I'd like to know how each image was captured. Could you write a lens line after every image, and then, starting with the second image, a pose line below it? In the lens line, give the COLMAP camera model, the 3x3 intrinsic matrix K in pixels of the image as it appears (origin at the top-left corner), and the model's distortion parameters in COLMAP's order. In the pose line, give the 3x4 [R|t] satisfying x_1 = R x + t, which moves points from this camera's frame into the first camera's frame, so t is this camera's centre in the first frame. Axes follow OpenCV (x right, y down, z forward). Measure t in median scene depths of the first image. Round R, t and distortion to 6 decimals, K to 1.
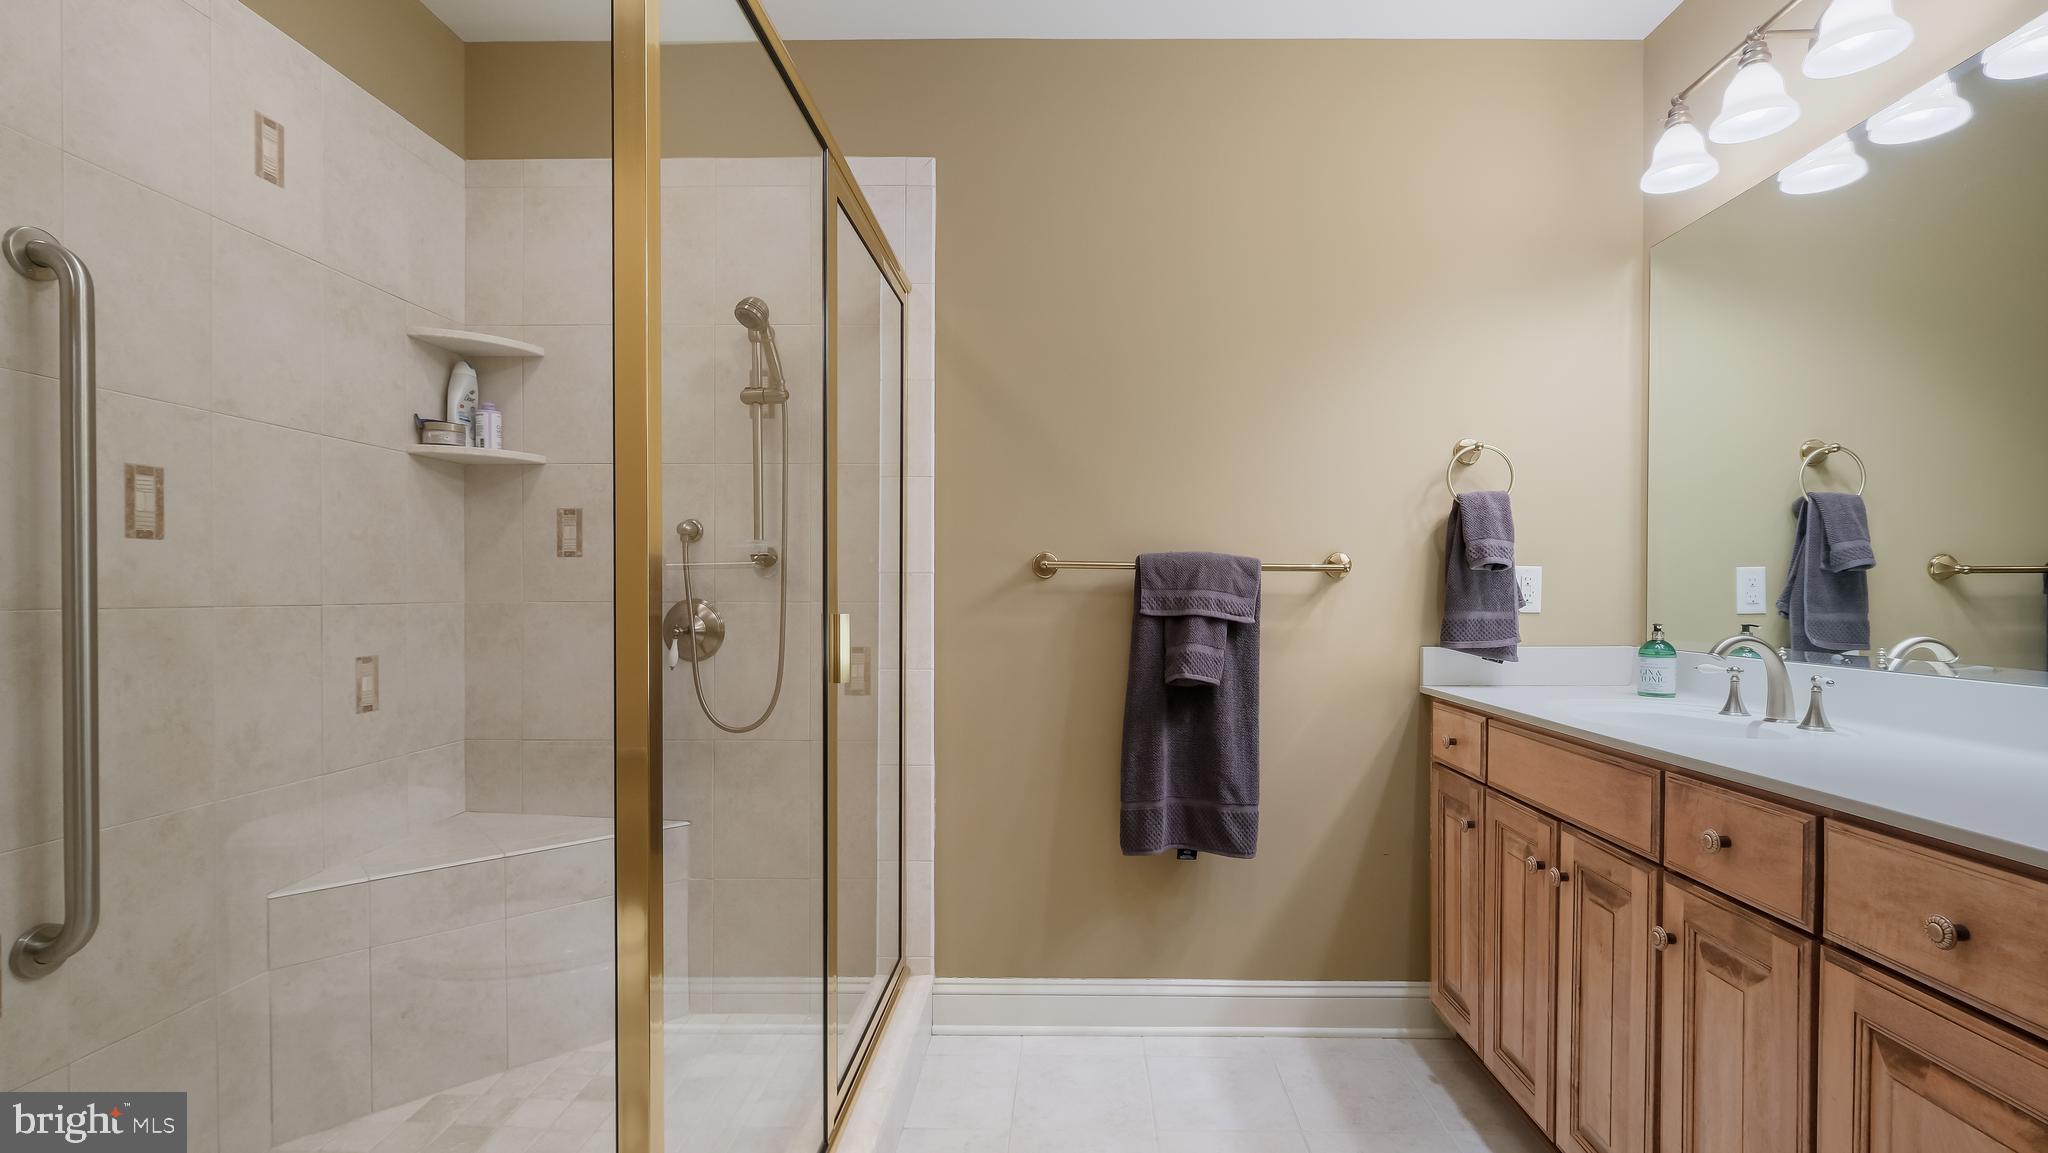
lens RADIAL K [[900.8, 0, 1011.1], [0, 900.8, 597.2], [0, 0, 1]] dist [0.012317, -0.001681]
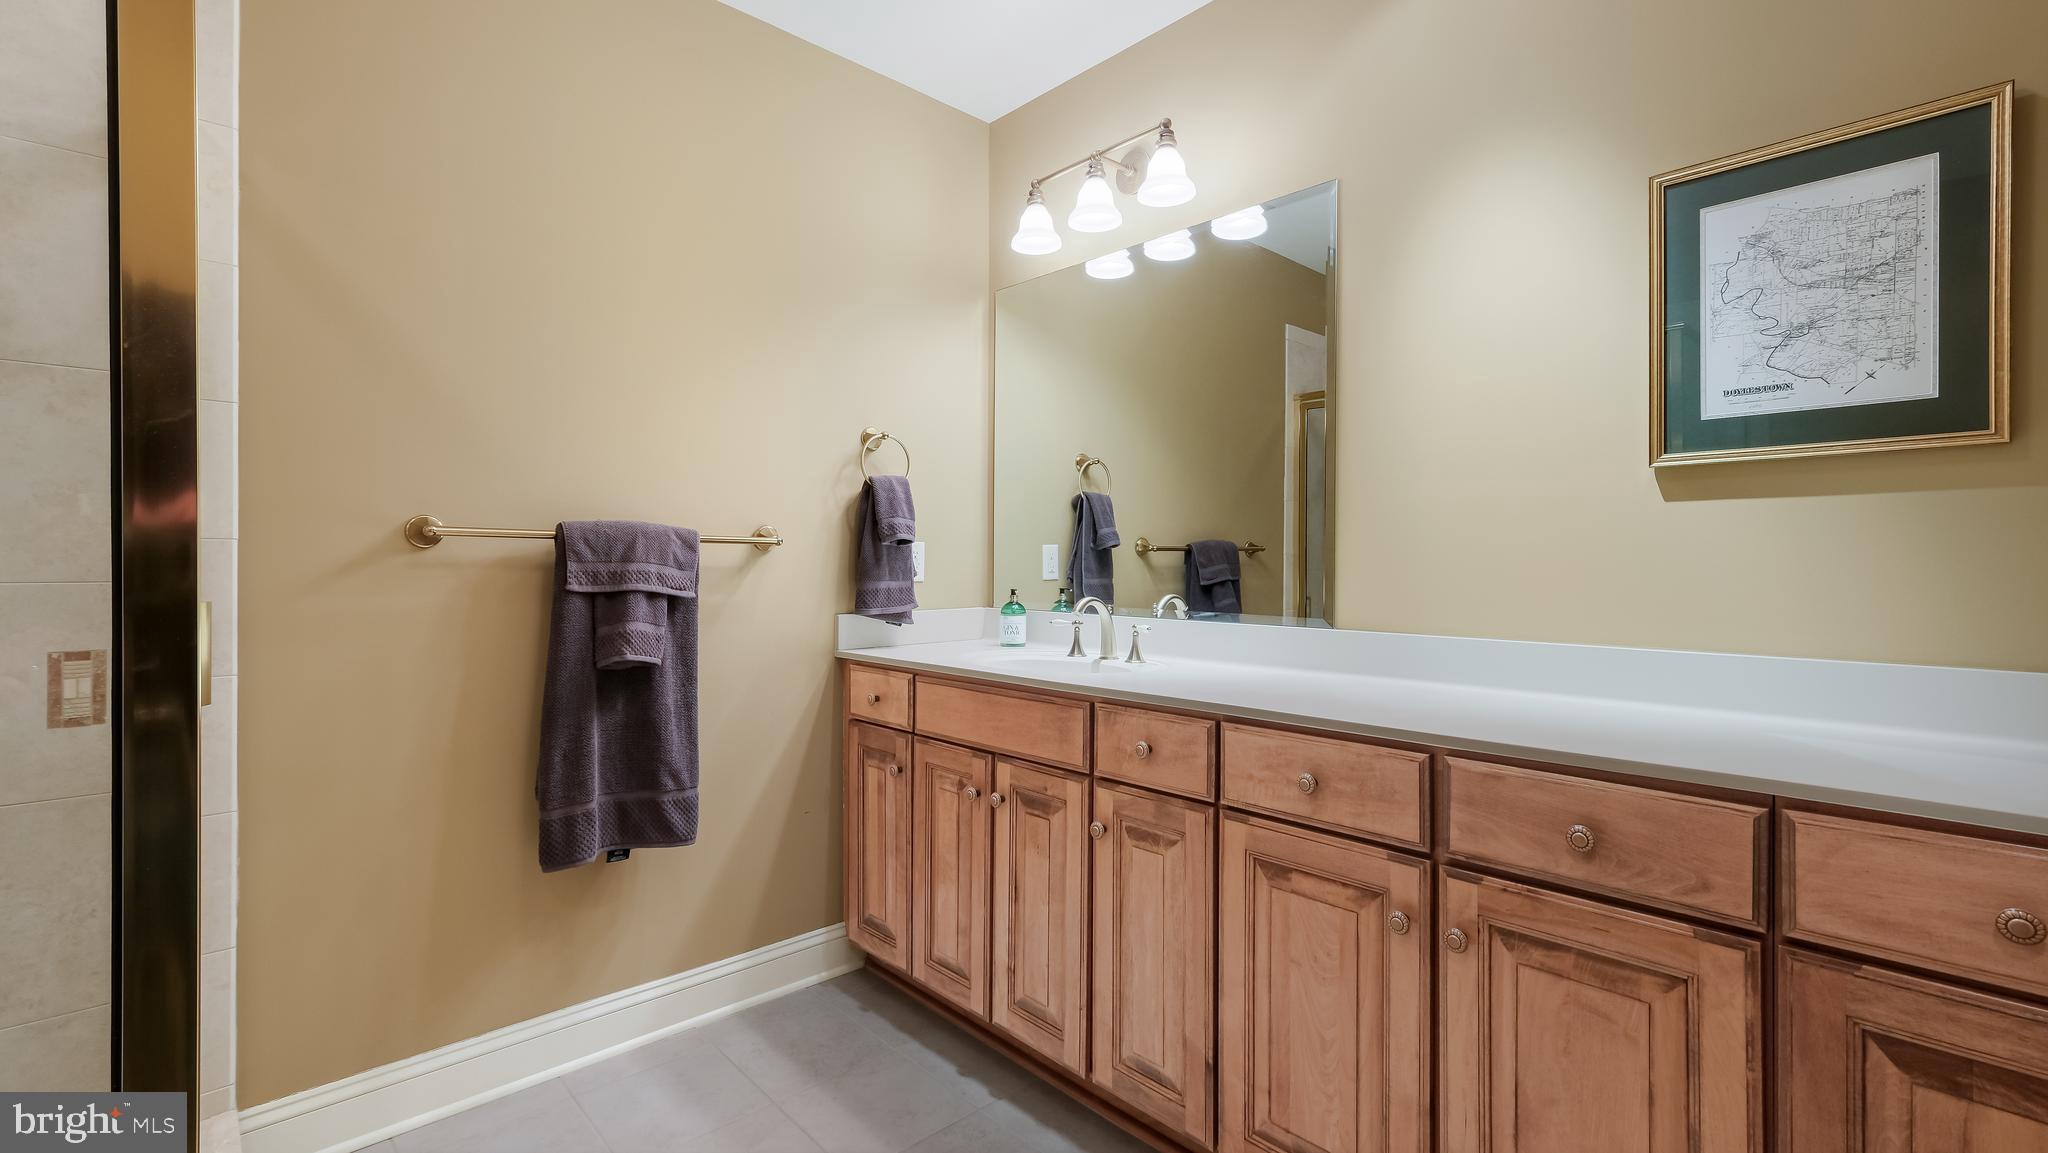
lens RADIAL K [[900.8, 0, 1015.9], [0, 900.8, 562.0], [0, 0, 1]] dist [0.012317, -0.001681]
pose [[0.730422, -0.001543, 0.682994, -0.138053], [0.004383, 0.999987, -0.002428, -0.005060], [-0.682982, 0.004767, 0.730420, 0.067356]]
